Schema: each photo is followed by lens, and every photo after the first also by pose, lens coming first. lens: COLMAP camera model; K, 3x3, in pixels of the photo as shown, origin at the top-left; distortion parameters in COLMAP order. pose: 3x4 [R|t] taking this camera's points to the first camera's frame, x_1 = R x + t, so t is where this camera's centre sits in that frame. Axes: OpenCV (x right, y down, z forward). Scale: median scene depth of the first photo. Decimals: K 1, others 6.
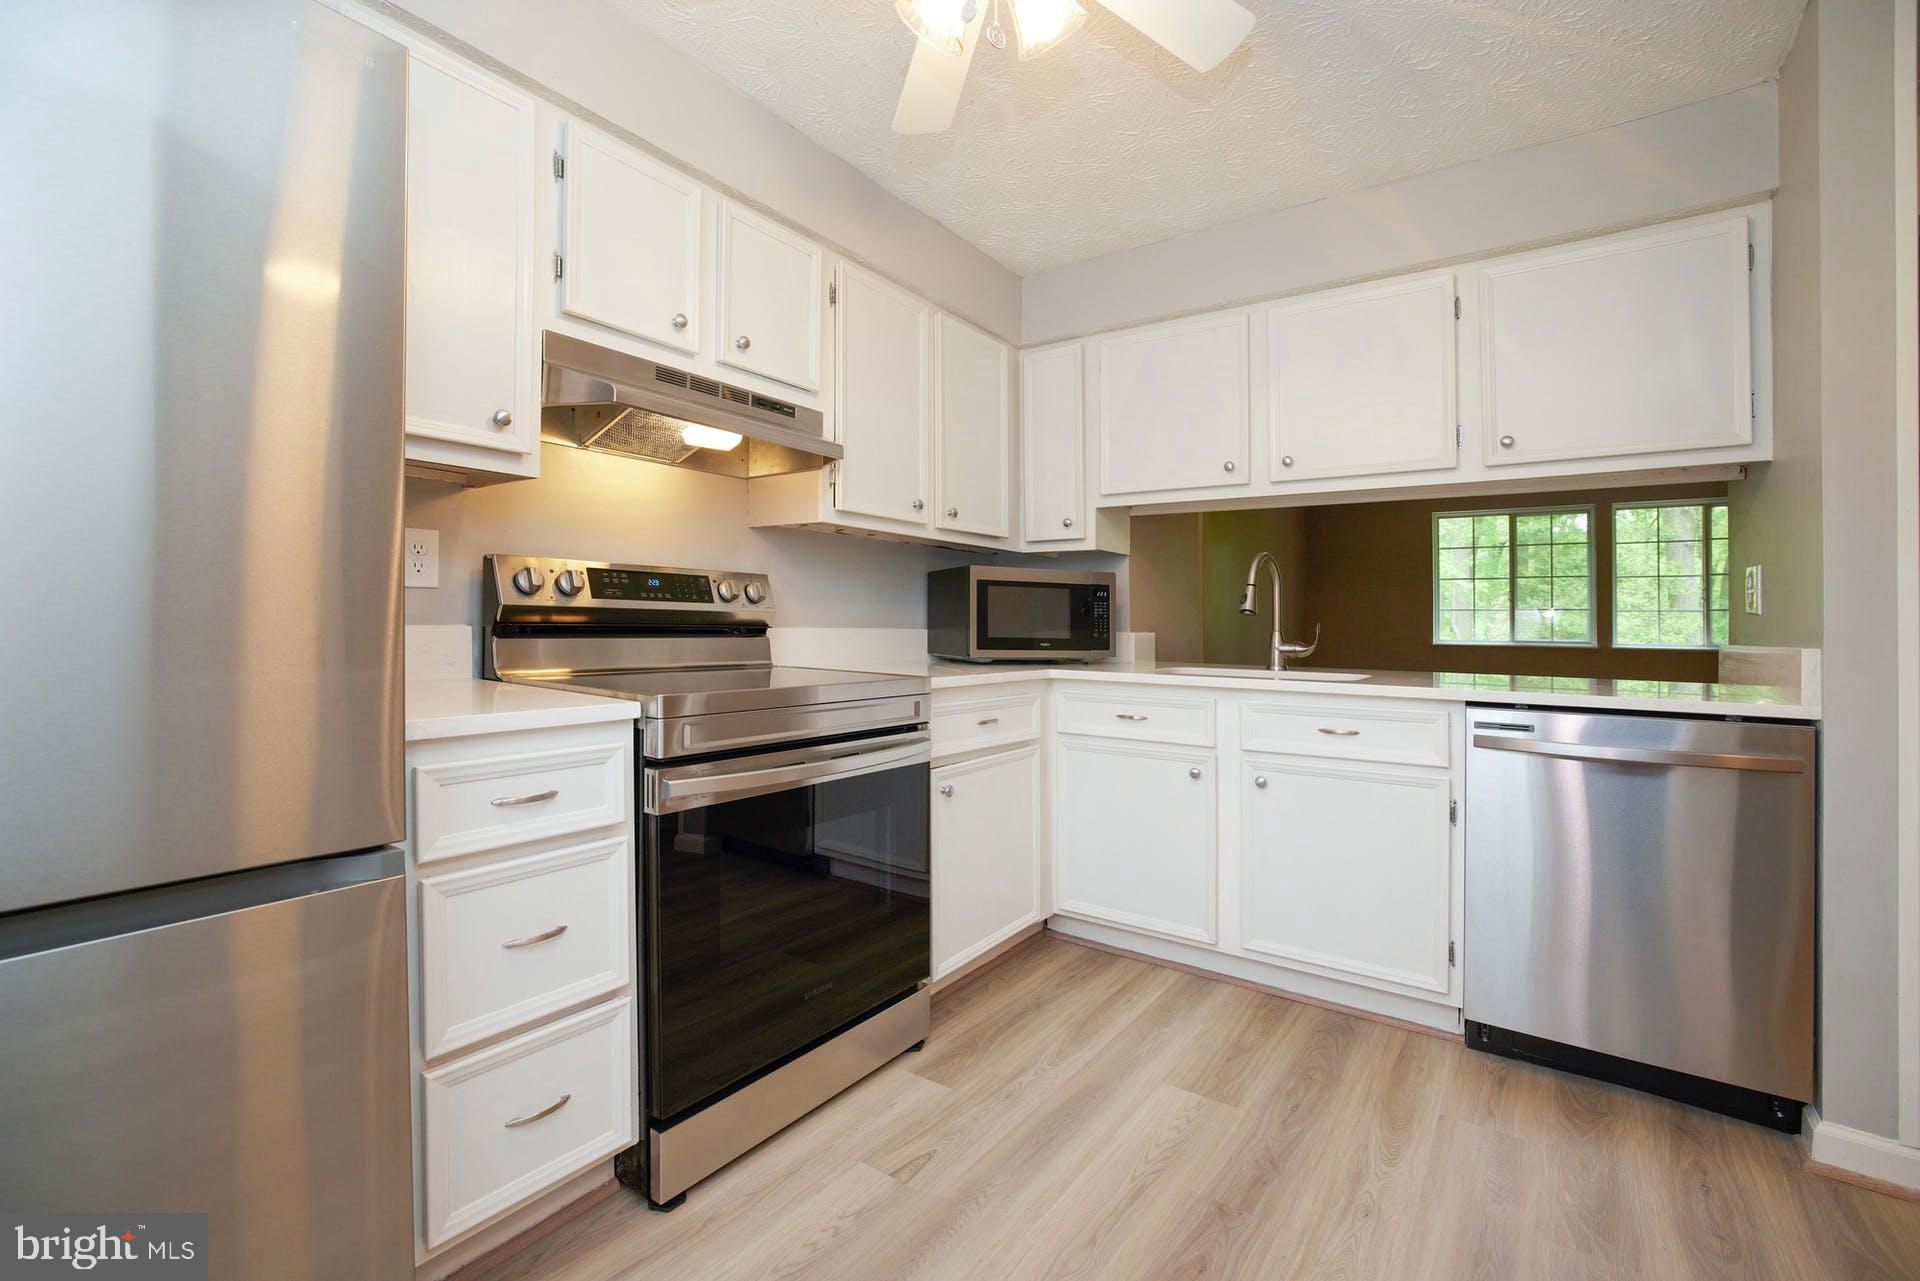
lens RADIAL K [[821.6, 0, 967.5], [0, 821.6, 634.5], [0, 0, 1]] dist [-0.041781, 0.011680]
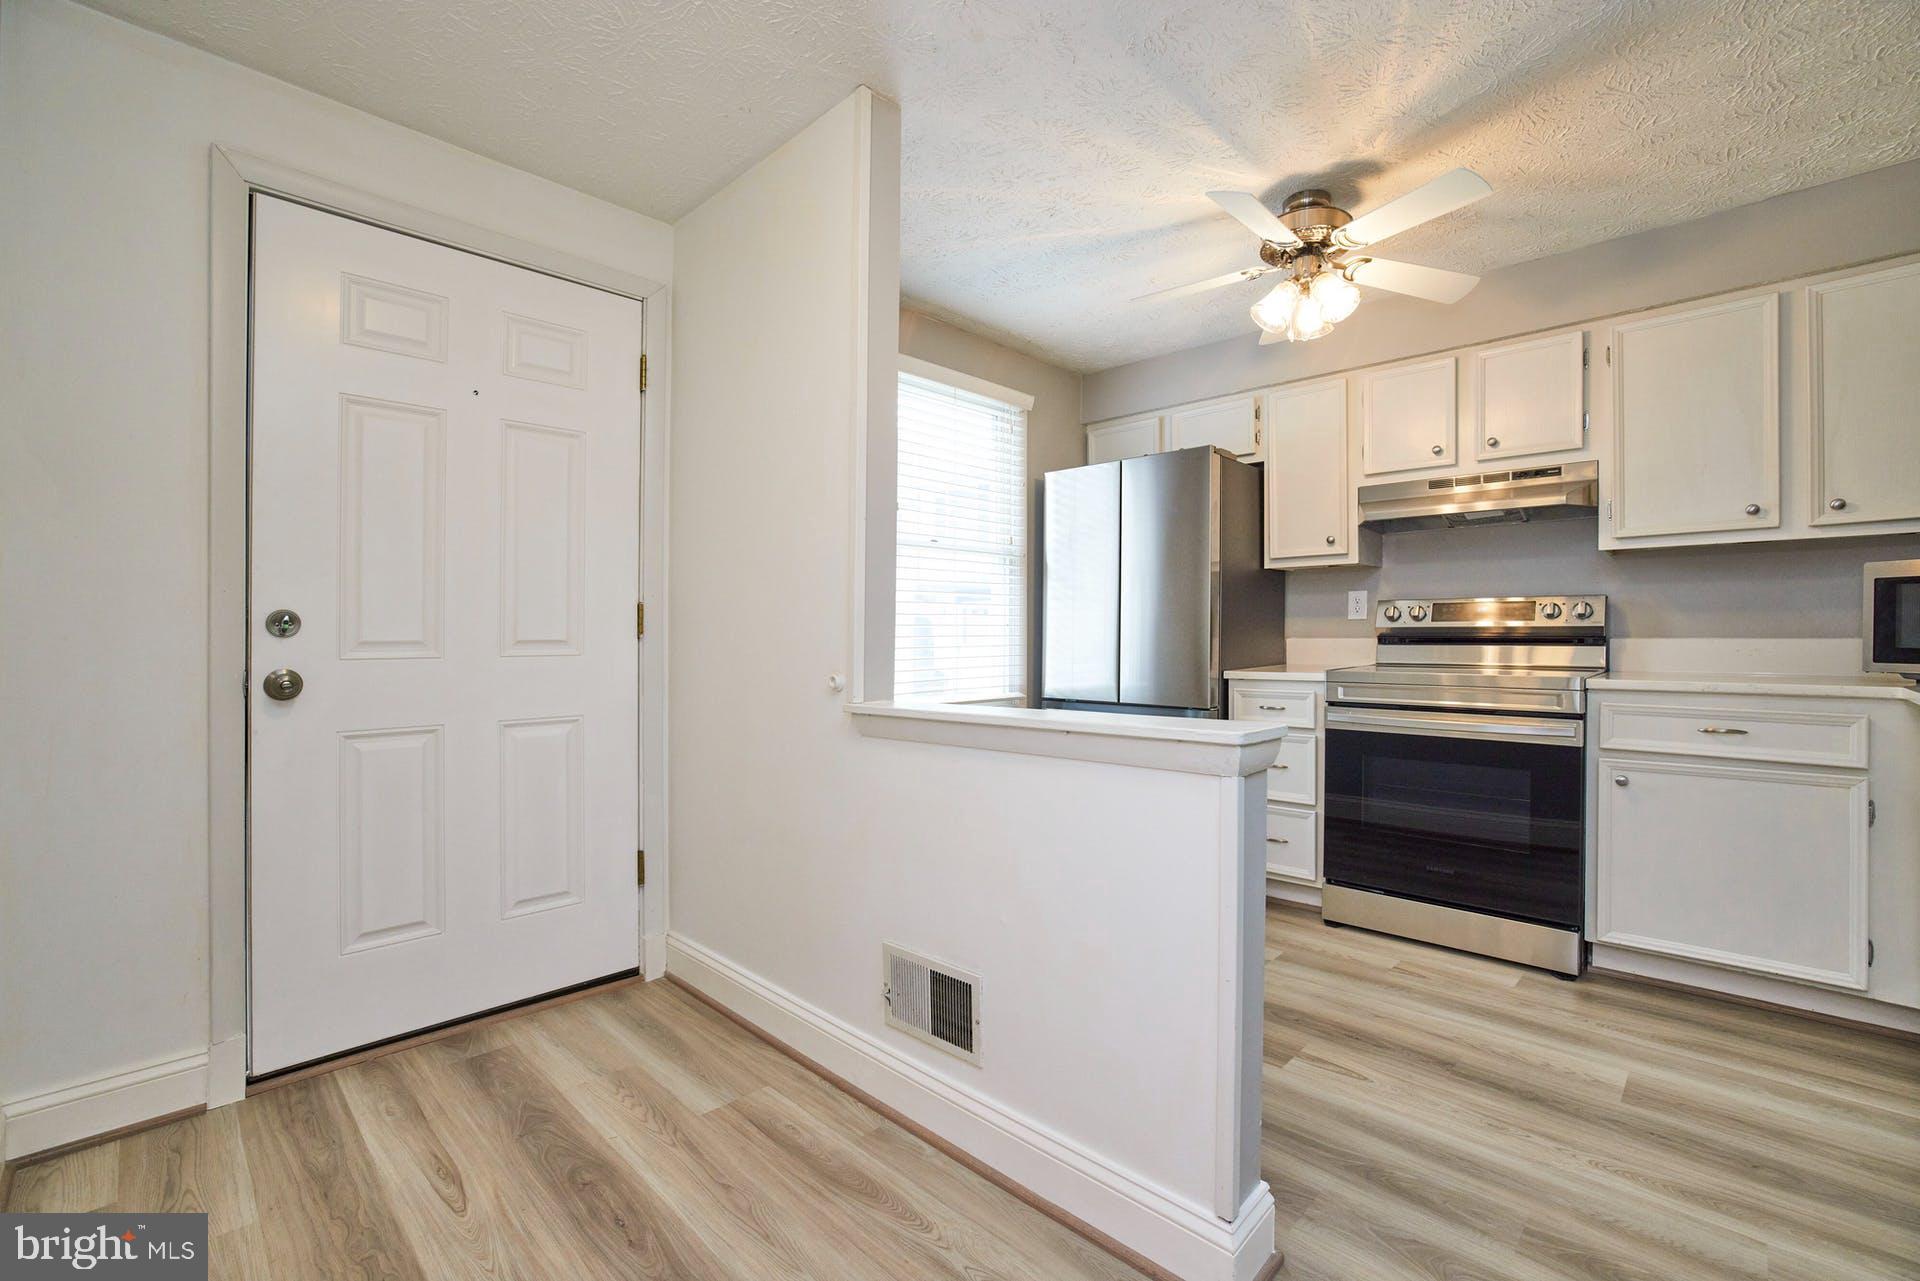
lens RADIAL K [[821.6, 0, 967.5], [0, 821.6, 634.5], [0, 0, 1]] dist [-0.041781, 0.011680]
pose [[-0.141485, -0.007758, -0.989910, 1.432583], [-0.007064, 0.999952, -0.006827, 0.001736], [0.989915, 0.006027, -0.141533, 0.307443]]
